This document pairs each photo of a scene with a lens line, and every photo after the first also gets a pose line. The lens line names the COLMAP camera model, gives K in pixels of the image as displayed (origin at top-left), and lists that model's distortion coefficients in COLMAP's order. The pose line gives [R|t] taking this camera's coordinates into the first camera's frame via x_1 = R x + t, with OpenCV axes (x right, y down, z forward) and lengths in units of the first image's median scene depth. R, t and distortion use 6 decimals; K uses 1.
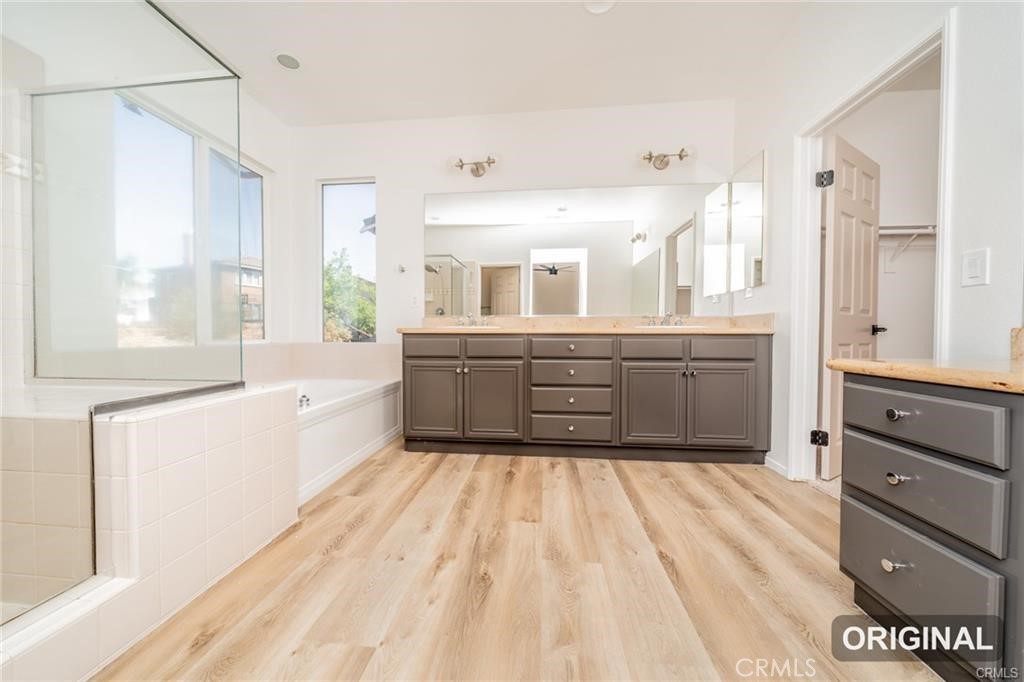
lens RADIAL K [[353.4, 0, 512.0], [0, 353.4, 341.0], [0, 0, 1]] dist [0.000077, -0.000036]
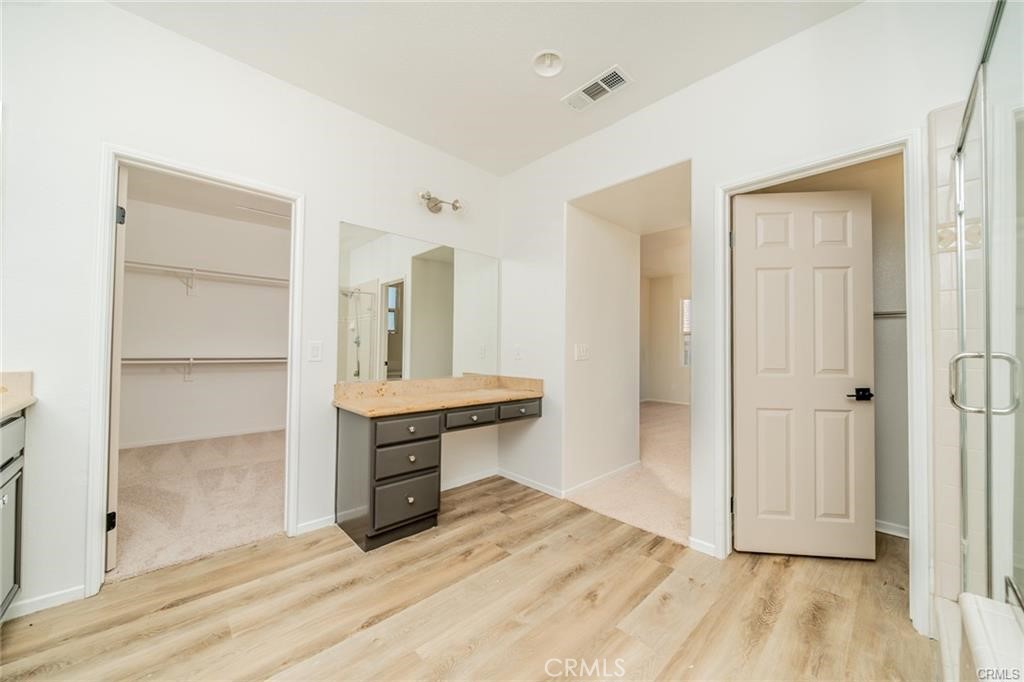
lens RADIAL K [[377.8, 0, 512.0], [0, 377.8, 341.0], [0, 0, 1]] dist [-0.000193, -0.000056]
pose [[-0.750910, 0.005072, 0.660385, -0.529255], [0.001390, 0.999980, -0.006100, -0.178732], [-0.660403, -0.003662, -0.750903, 1.332955]]
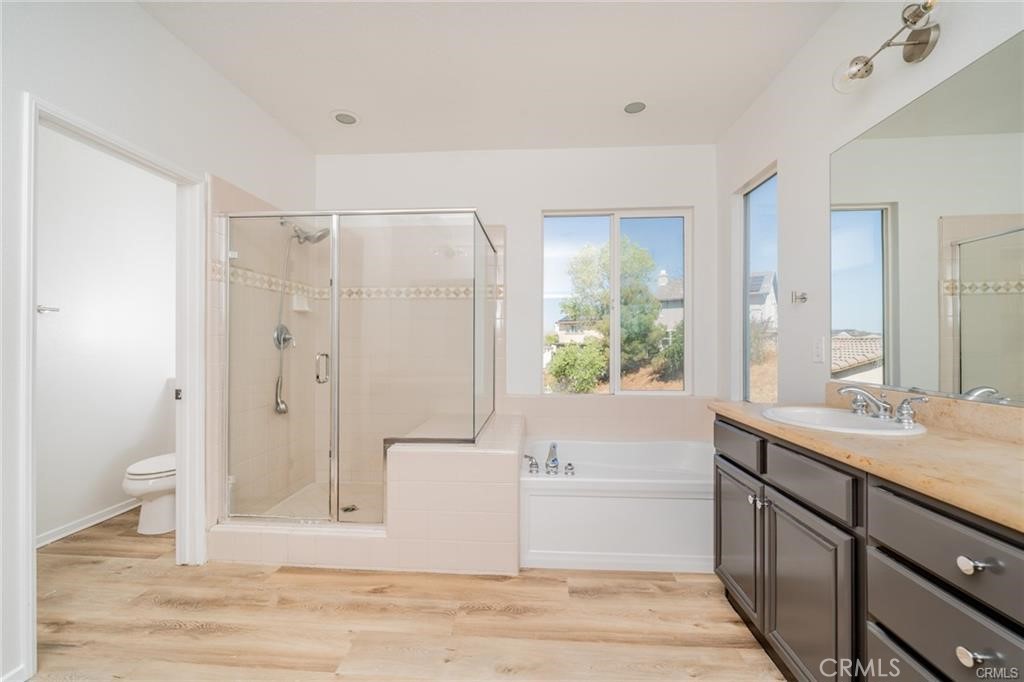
lens RADIAL K [[424.8, 0, 512.0], [0, 424.8, 341.0], [0, 0, 1]] dist [0.000195, 0.000013]
pose [[0.031852, -0.006454, -0.999472, 0.723043], [-0.023818, 0.999690, -0.007214, -0.212501], [0.999209, 0.024035, 0.031688, 0.942560]]
